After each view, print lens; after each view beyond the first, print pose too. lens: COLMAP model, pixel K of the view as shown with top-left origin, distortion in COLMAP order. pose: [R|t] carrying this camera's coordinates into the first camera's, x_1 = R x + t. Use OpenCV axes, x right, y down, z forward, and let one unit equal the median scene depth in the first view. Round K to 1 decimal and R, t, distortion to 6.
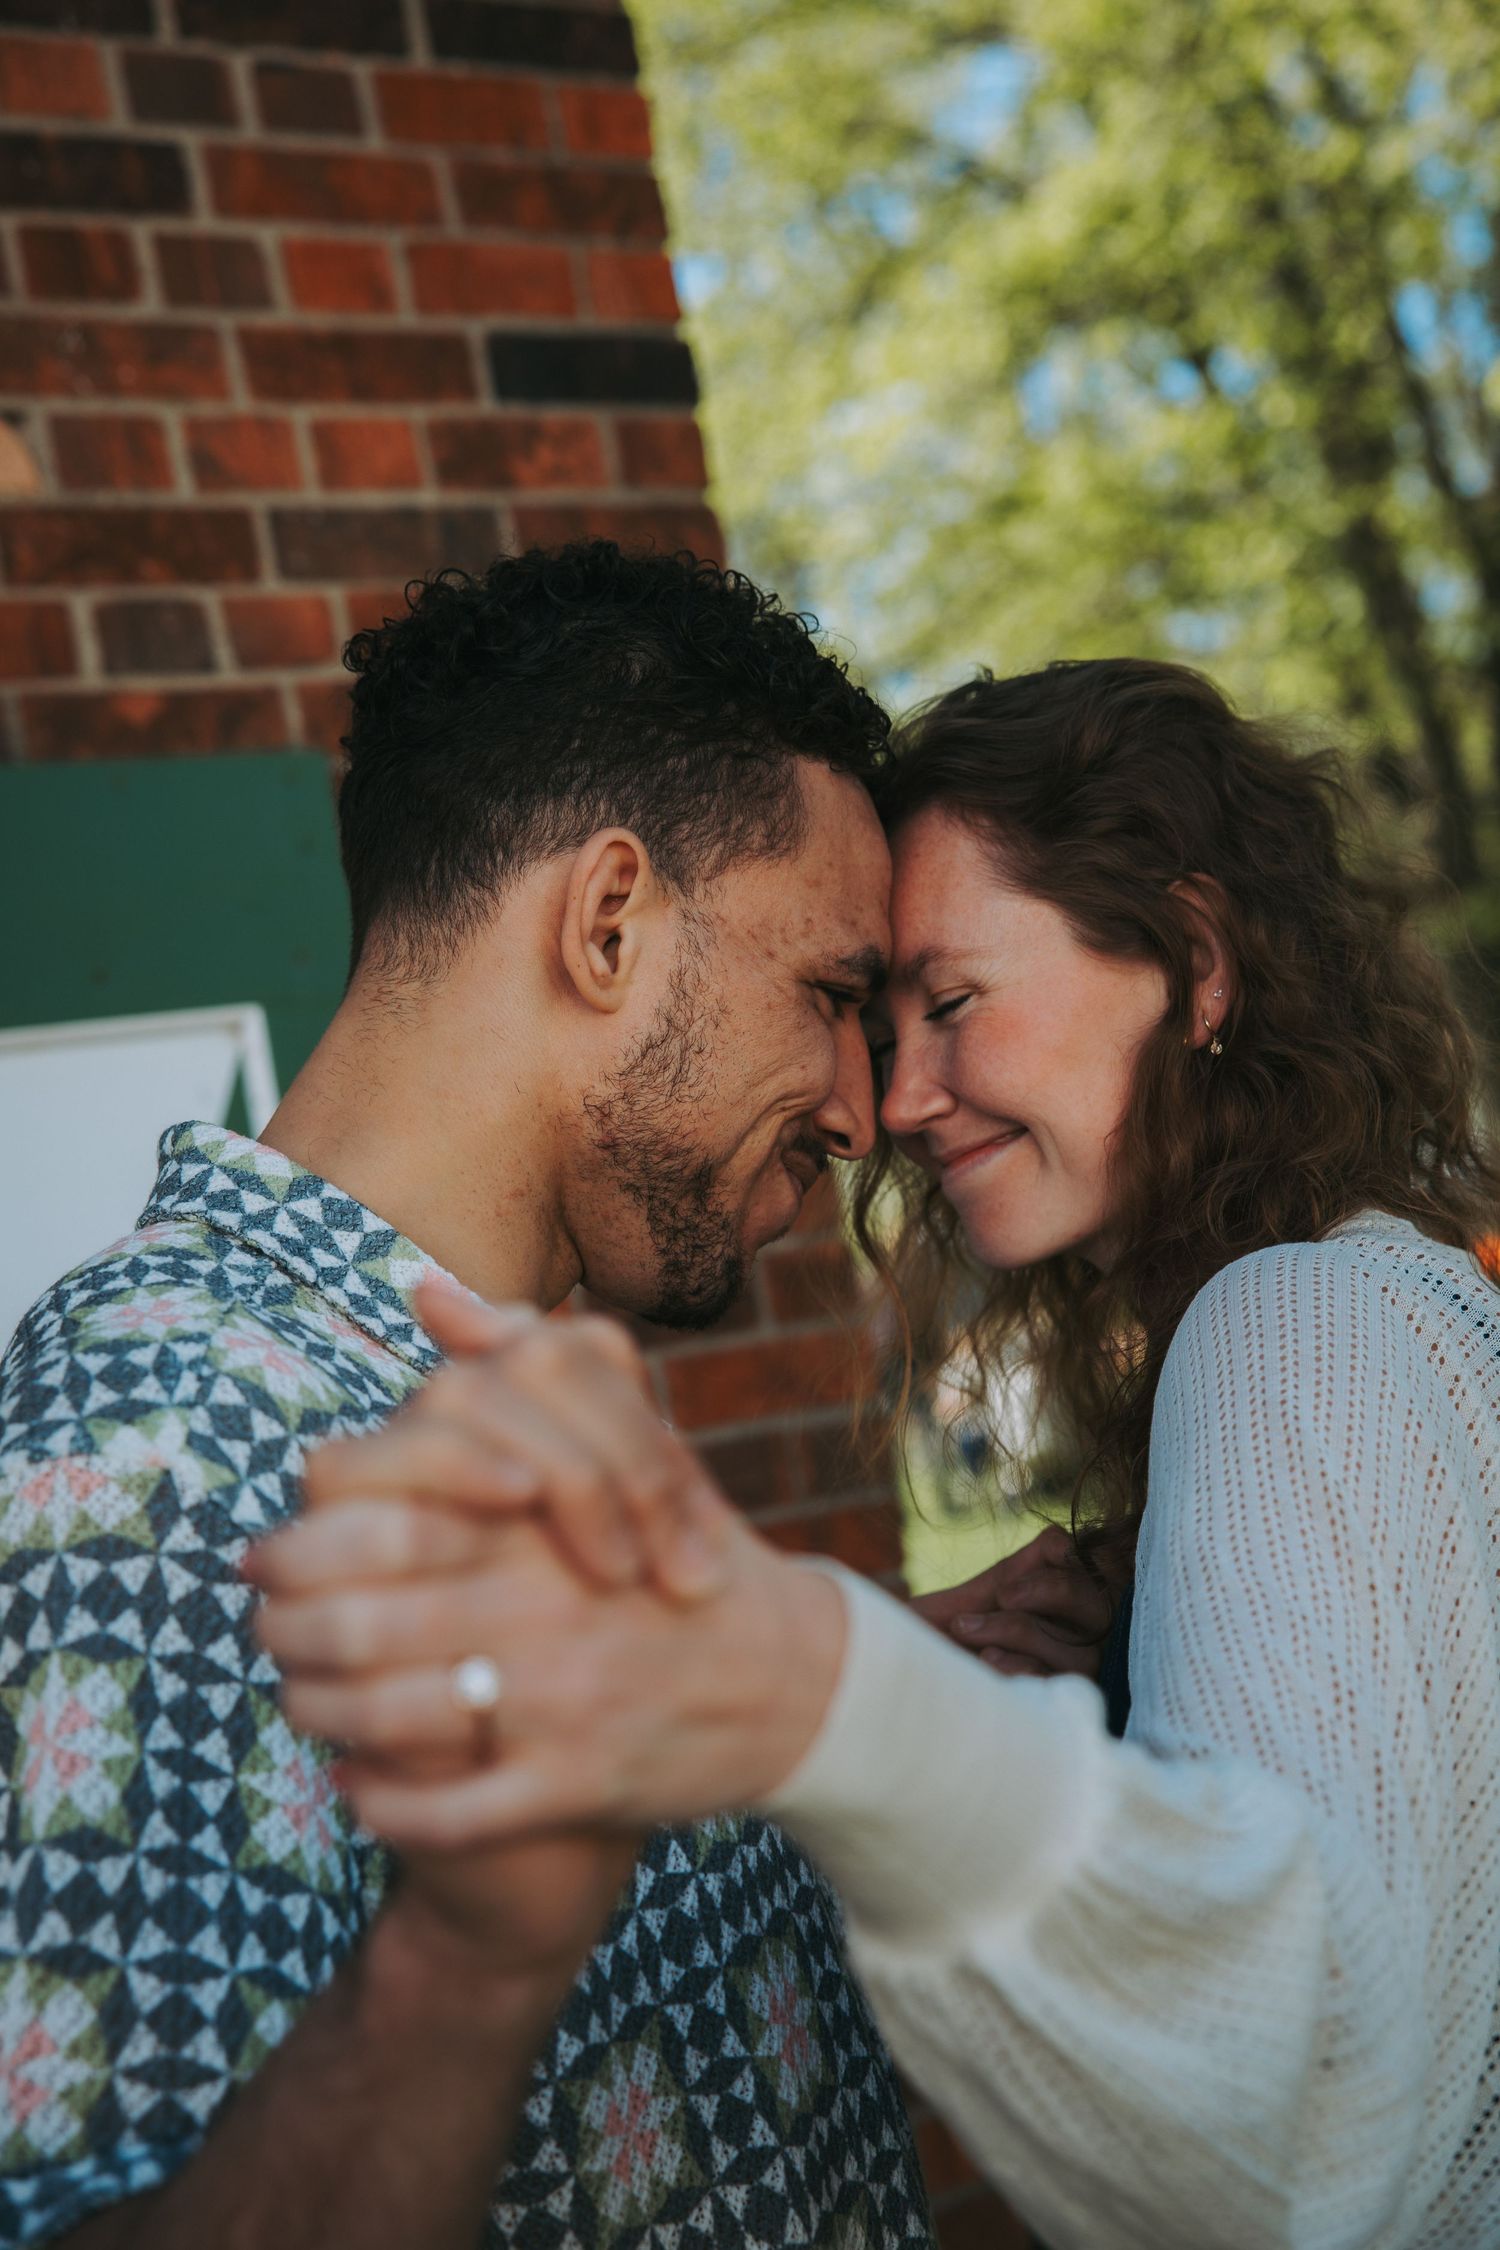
lens RADIAL K [[3486.0, 0, 744.8], [0, 3486.0, 1123.9], [0, 0, 1]] dist [0.205528, 0.000000]
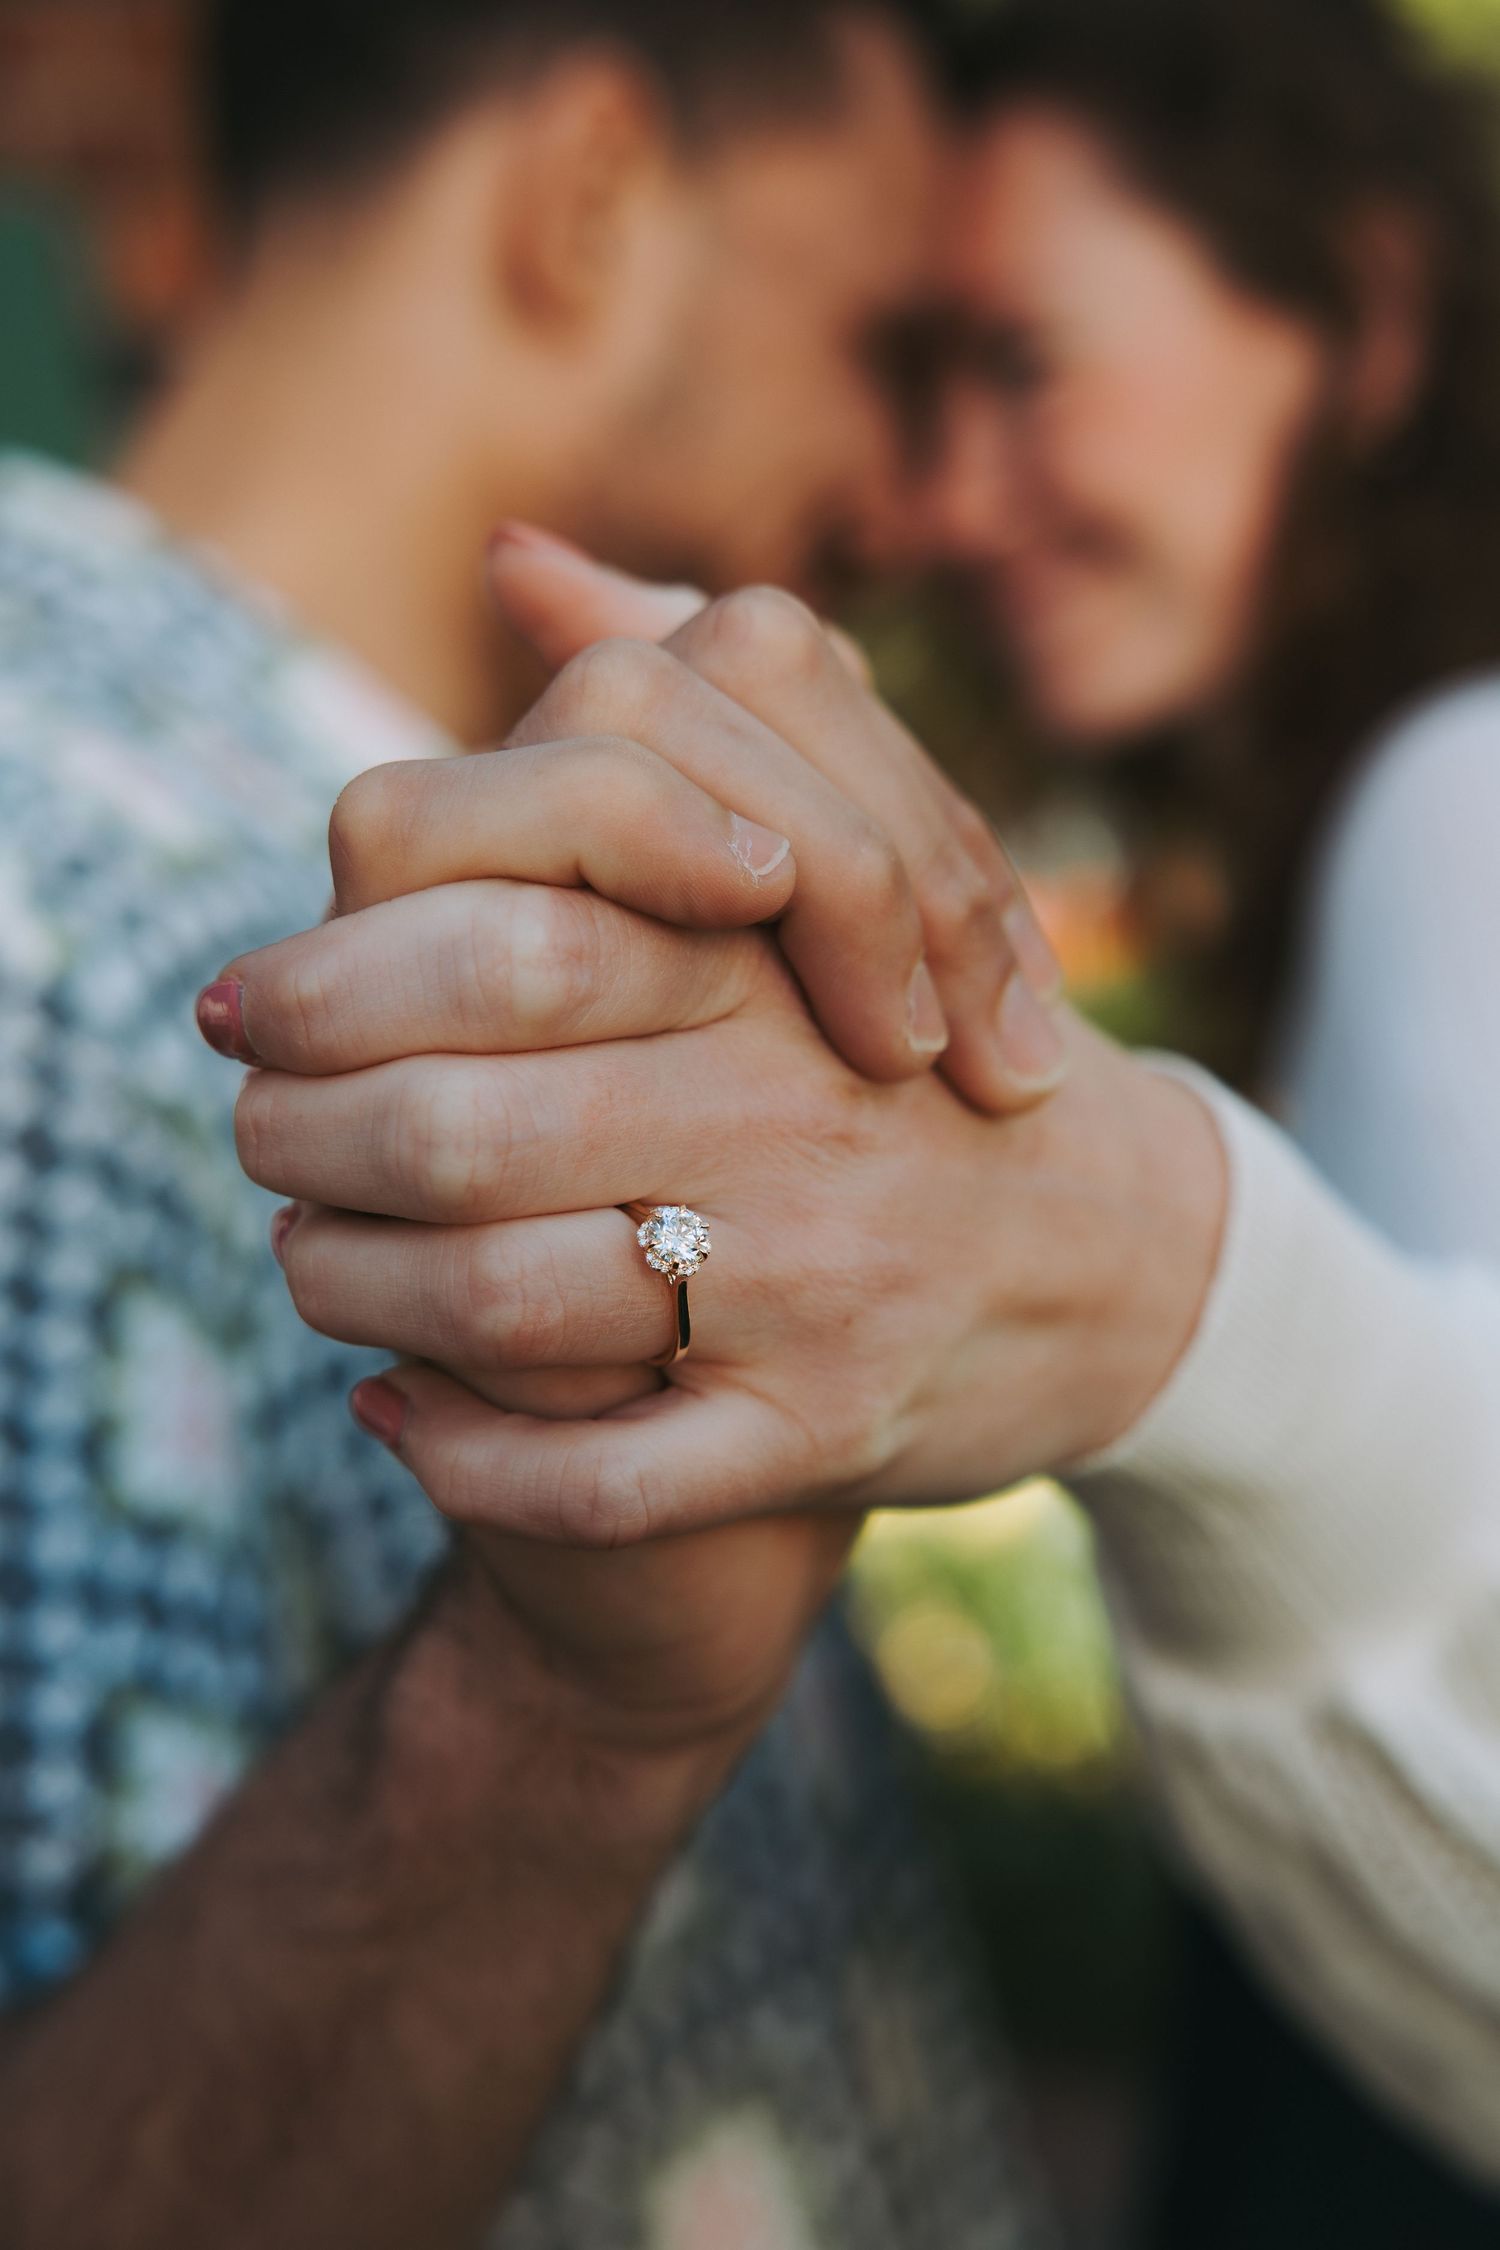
lens RADIAL K [[3486.0, 0, 750.1], [0, 3486.0, 1121.9], [0, 0, 1]] dist [0.205528, 0.000000]
pose [[0.997021, 0.022531, 0.073765, -0.086852], [-0.030713, 0.993263, 0.111734, 0.070217], [-0.070750, -0.113666, 0.990997, 0.409705]]
